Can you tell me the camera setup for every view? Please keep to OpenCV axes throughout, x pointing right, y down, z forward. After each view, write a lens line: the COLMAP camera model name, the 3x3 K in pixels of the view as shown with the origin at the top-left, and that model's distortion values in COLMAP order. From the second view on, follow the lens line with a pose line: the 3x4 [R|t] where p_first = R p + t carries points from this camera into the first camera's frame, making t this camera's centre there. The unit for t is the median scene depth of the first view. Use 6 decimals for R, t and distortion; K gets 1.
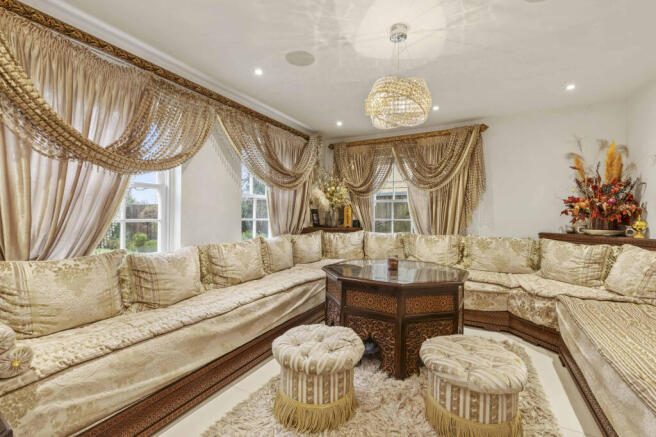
lens RADIAL K [[294.7, 0, 326.2], [0, 294.7, 220.5], [0, 0, 1]] dist [0.001365, 0.000698]
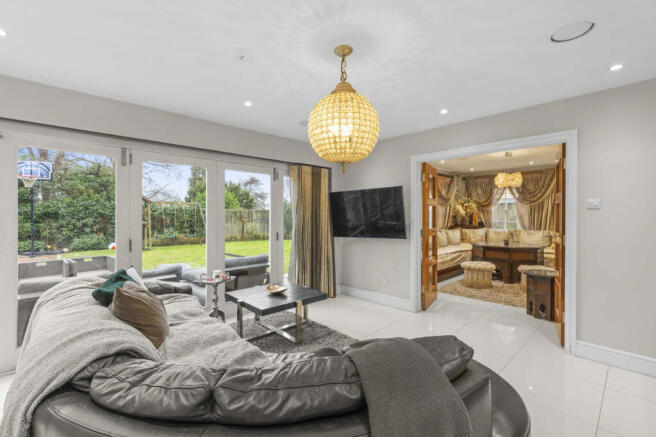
lens RADIAL K [[294.7, 0, 325.7], [0, 294.7, 220.4], [0, 0, 1]] dist [0.001365, 0.000698]
pose [[0.950685, -0.004389, -0.310127, -0.243831], [0.004988, 0.999987, 0.001137, -0.016889], [0.310118, -0.002628, 0.950694, -0.987124]]
